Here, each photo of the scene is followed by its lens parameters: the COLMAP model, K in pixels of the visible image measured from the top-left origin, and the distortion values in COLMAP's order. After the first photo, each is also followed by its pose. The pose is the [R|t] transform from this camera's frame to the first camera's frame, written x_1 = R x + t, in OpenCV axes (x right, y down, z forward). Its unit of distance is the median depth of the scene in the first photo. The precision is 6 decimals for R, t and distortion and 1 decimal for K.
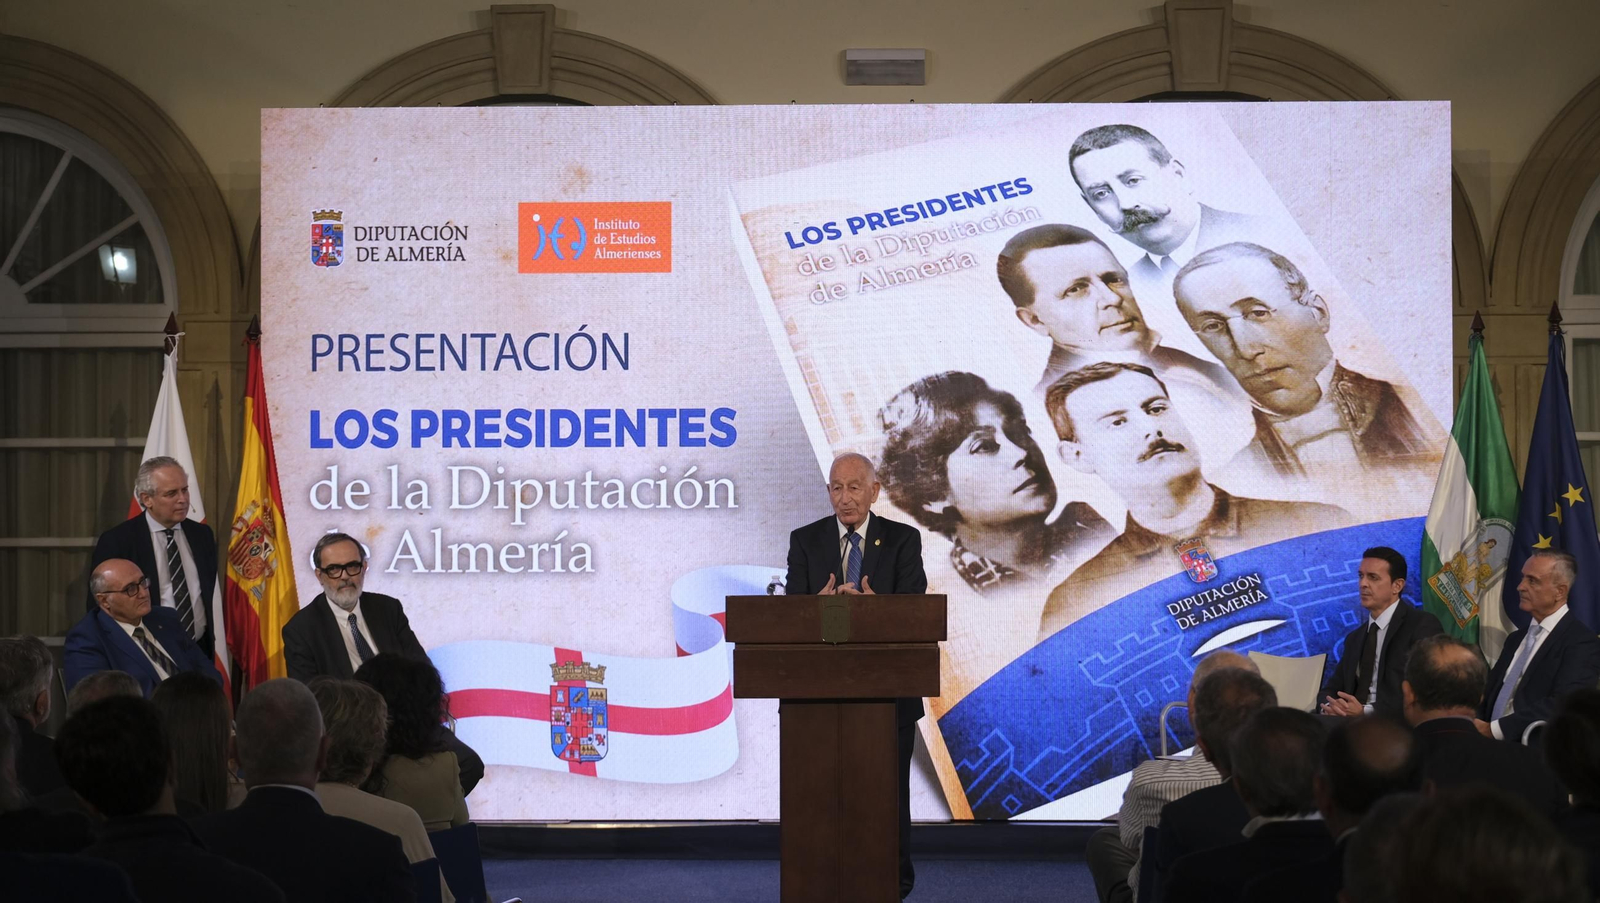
lens RADIAL K [[3505.2, 0, 800.0], [0, 3505.2, 451.5], [0, 0, 1]] dist [0.038799, 0.199317]
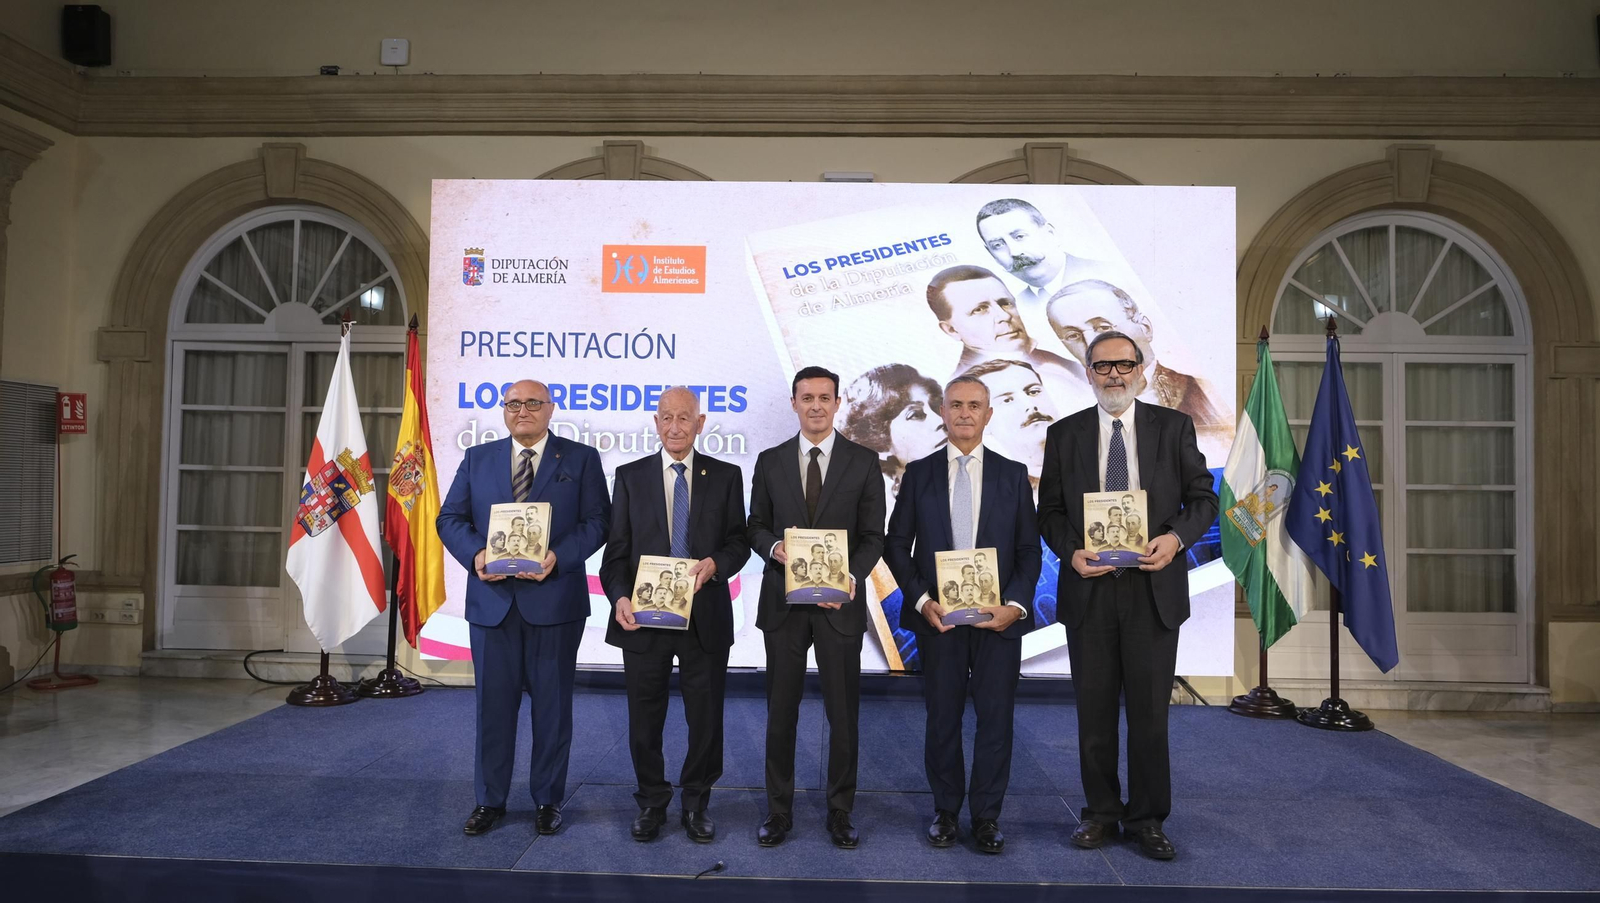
lens RADIAL K [[1085.2, 0, 803.3], [0, 1085.2, 450.0], [0, 0, 1]] dist [-0.024371, 0.008065]
pose [[0.999794, 0.019048, 0.006968, 0.002643], [-0.019014, 0.999807, -0.004842, 0.016208], [-0.007059, 0.004708, 0.999964, 0.545911]]
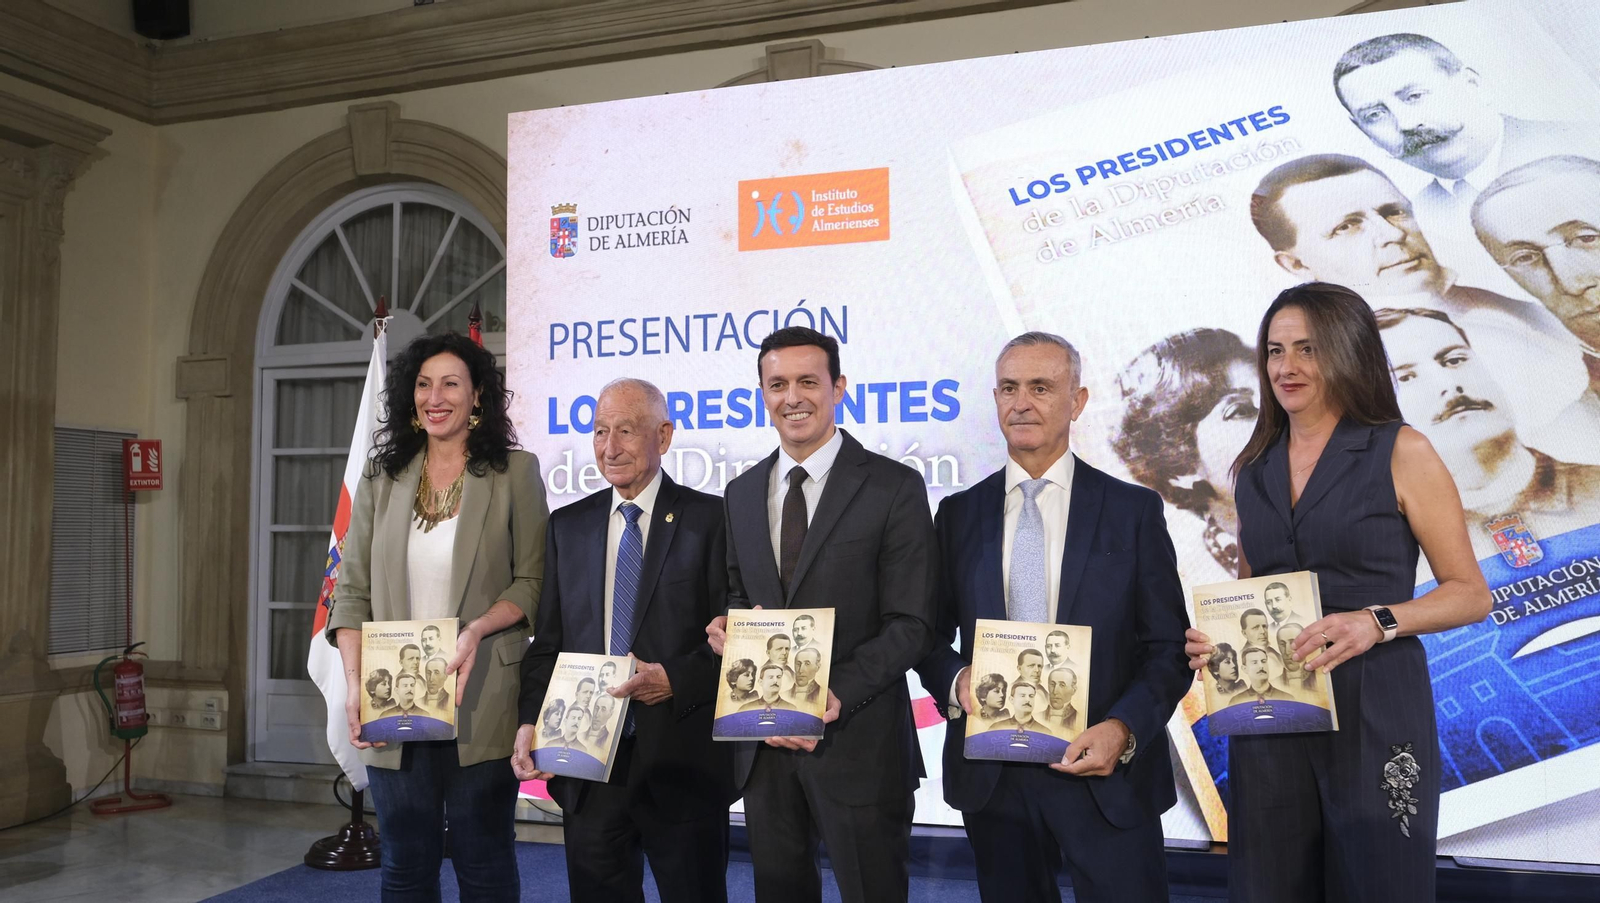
lens RADIAL K [[1273.1, 0, 810.1], [0, 1273.1, 449.4], [0, 0, 1]] dist [-0.012844, -0.005587]
pose [[0.963824, -0.022553, -0.265582, 0.033082], [0.013360, 0.999249, -0.036371, 0.018117], [0.266203, 0.031507, 0.963402, 0.665035]]
